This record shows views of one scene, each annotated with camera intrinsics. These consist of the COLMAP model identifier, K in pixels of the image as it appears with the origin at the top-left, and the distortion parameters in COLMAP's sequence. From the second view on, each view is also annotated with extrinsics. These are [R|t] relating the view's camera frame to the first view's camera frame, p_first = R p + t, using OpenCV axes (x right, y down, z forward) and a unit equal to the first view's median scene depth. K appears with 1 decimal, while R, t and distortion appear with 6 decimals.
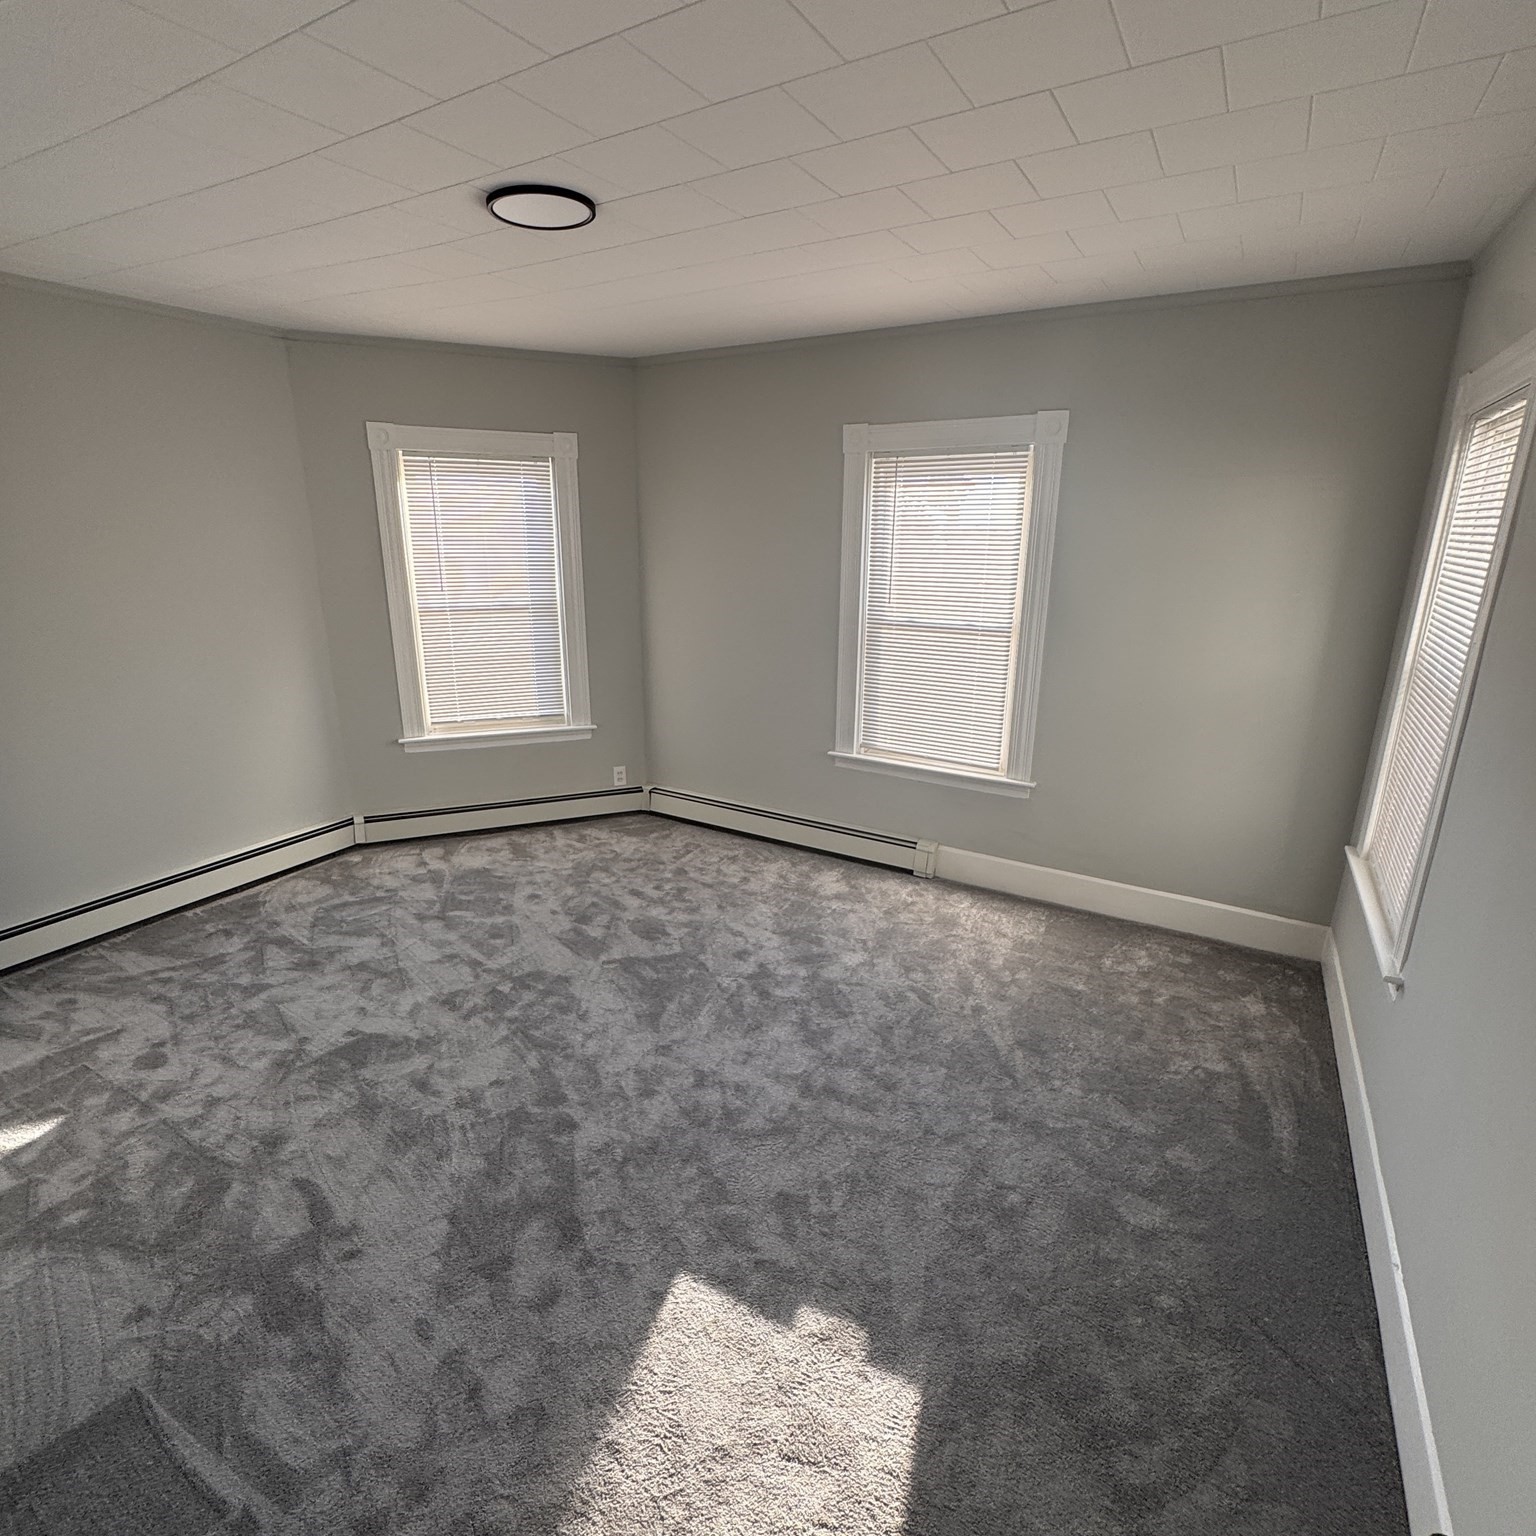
lens RADIAL K [[818.4, 0, 765.3], [0, 818.4, 764.6], [0, 0, 1]] dist [-0.000038, 0.000149]
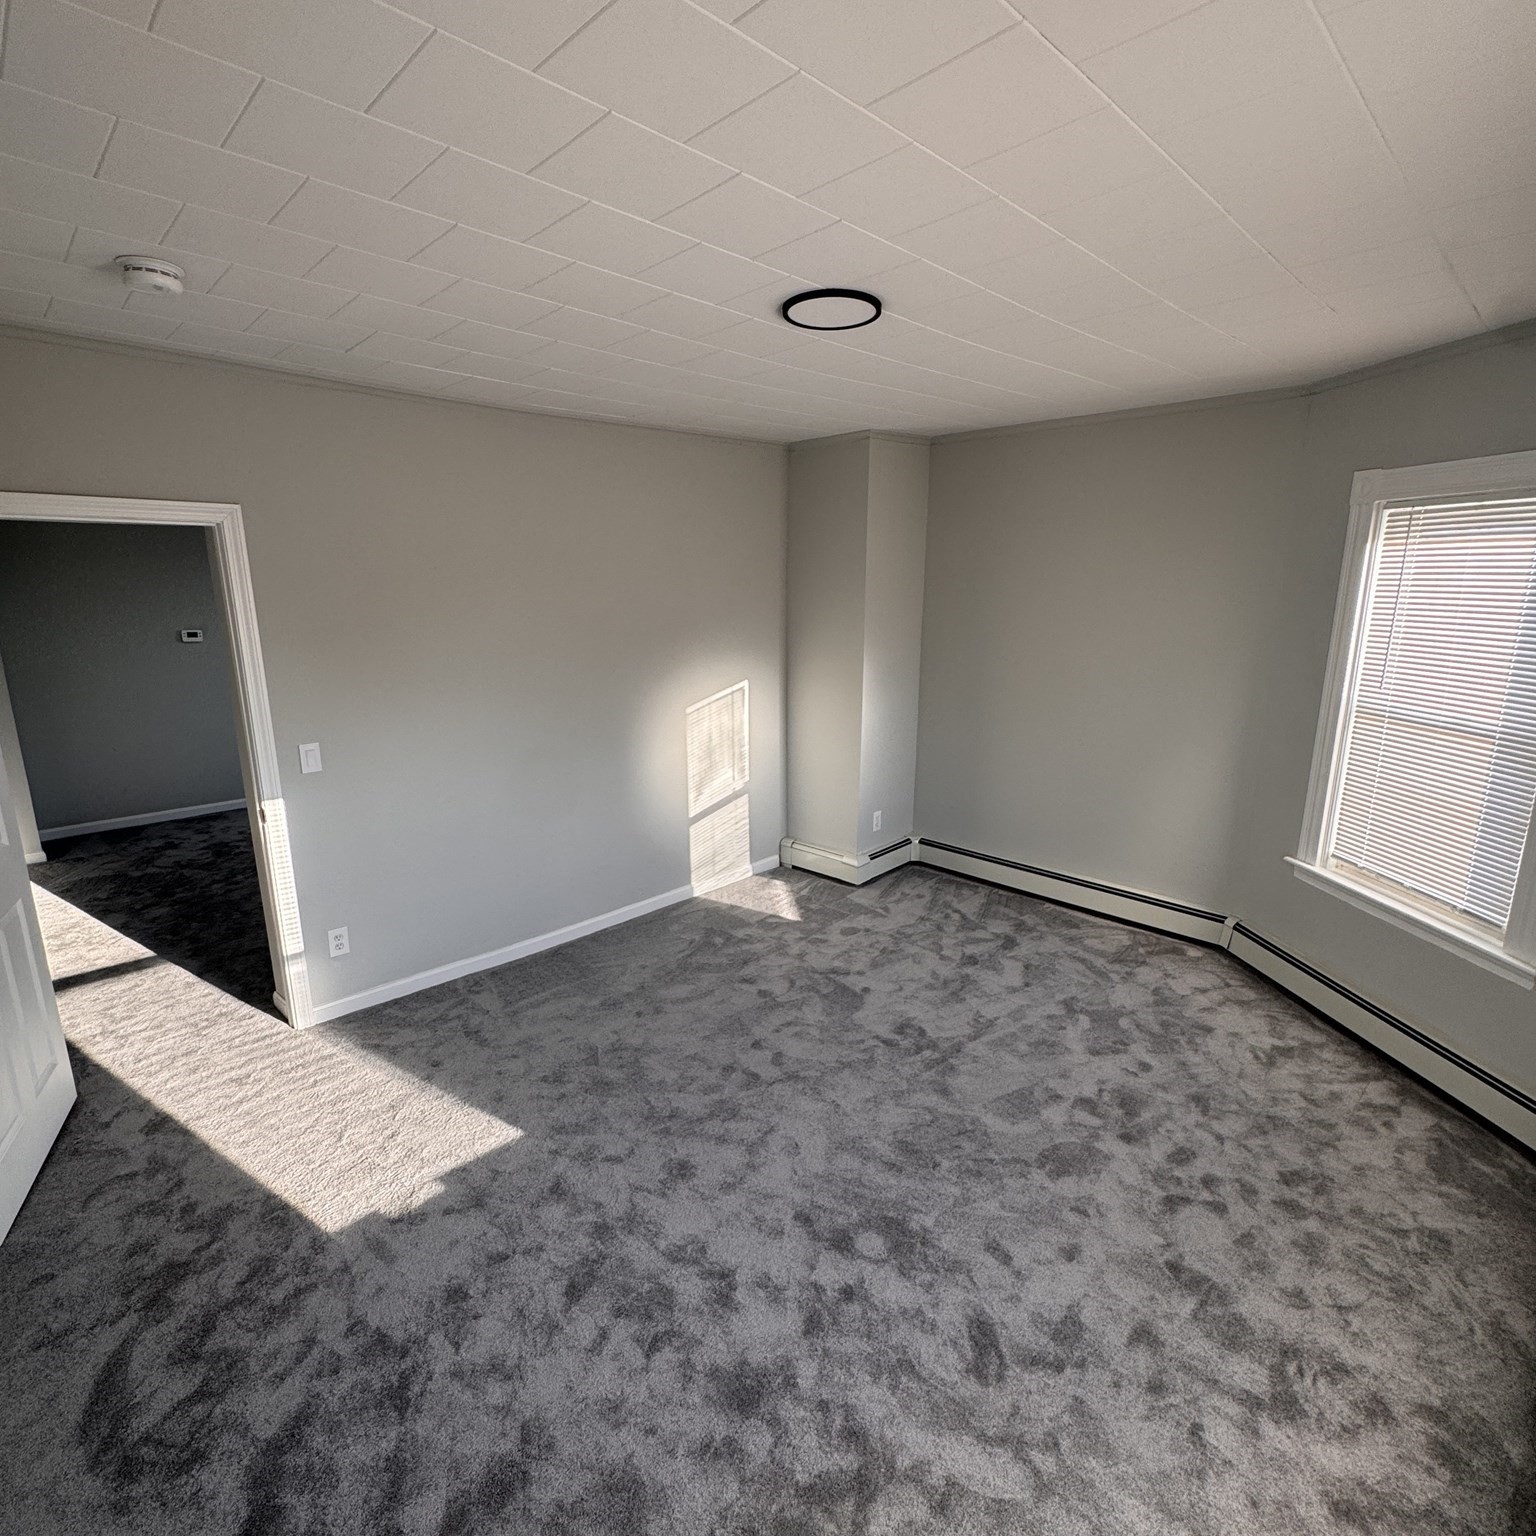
lens RADIAL K [[818.4, 0, 765.3], [0, 818.4, 764.6], [0, 0, 1]] dist [-0.000038, 0.000149]
pose [[-0.249187, 0.211118, -0.945164, 0.447761], [-0.275906, 0.920030, 0.278246, -0.205686], [0.928322, 0.330112, -0.171011, 0.654442]]
